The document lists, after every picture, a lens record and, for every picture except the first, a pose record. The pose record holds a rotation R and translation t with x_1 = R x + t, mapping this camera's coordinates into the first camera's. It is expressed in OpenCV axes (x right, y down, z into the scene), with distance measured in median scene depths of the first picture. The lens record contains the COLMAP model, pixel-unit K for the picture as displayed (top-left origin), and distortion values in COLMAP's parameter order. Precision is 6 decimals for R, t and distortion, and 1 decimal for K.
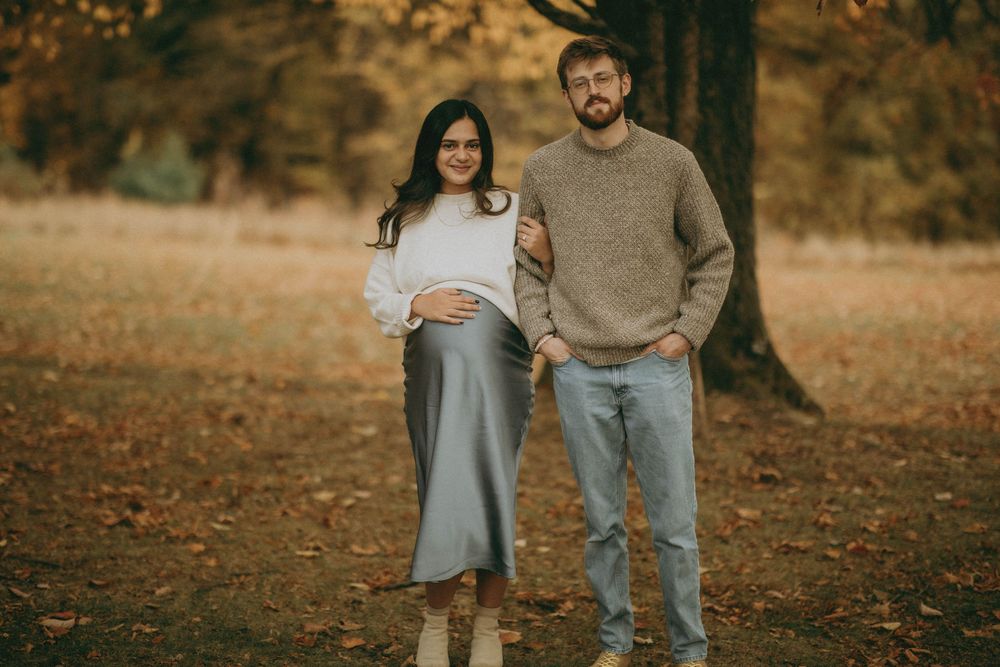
lens RADIAL K [[2535.7, 0, 501.3], [0, 2535.7, 352.2], [0, 0, 1]] dist [0.145275, -0.541747]
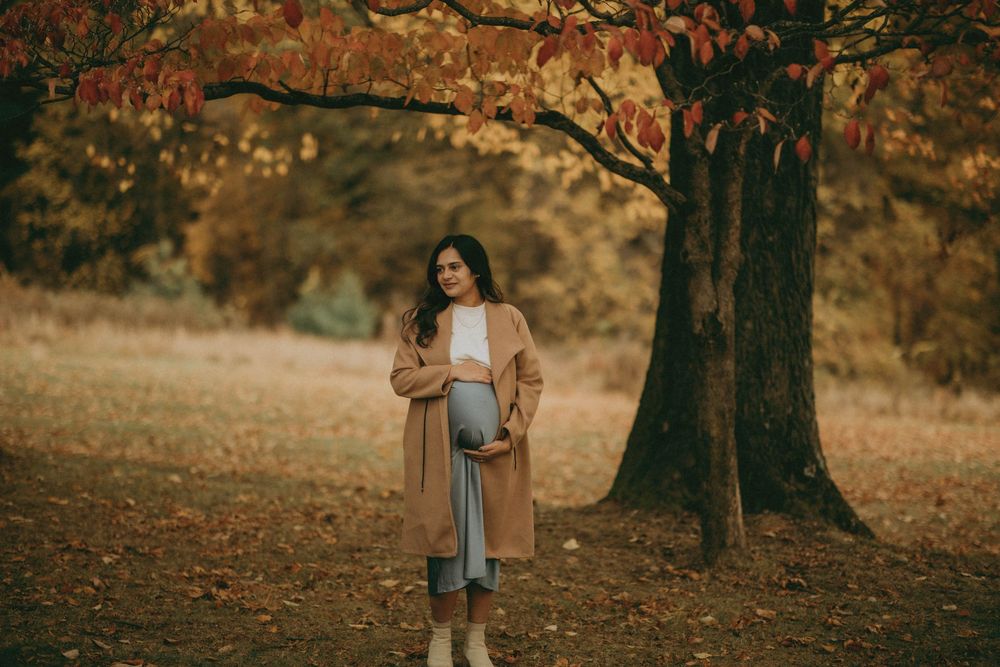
lens RADIAL K [[2535.7, 0, 501.3], [0, 2535.7, 352.2], [0, 0, 1]] dist [0.145275, -0.541747]
pose [[0.996661, 0.032723, -0.074810, 0.056151], [-0.037040, 0.997683, -0.057068, 0.015865], [0.072769, 0.059648, 0.995564, -0.112006]]
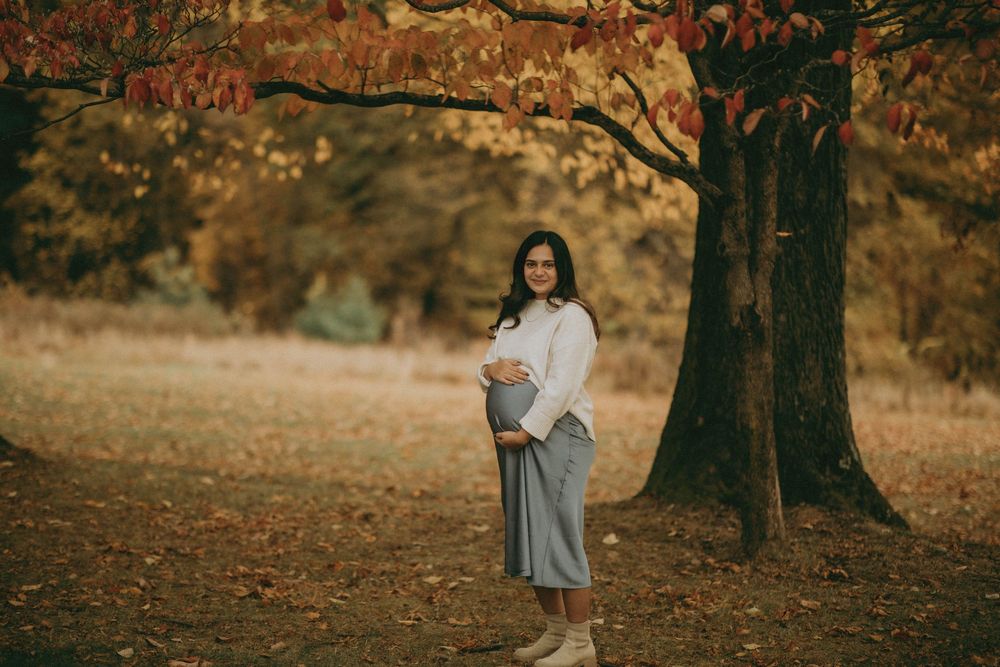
lens RADIAL K [[2535.7, 0, 501.3], [0, 2535.7, 352.2], [0, 0, 1]] dist [0.145275, -0.541747]
pose [[0.997030, 0.017944, -0.074890, 0.040064], [-0.022358, 0.998035, -0.058527, 0.019757], [0.073693, 0.060028, 0.995473, -0.115386]]
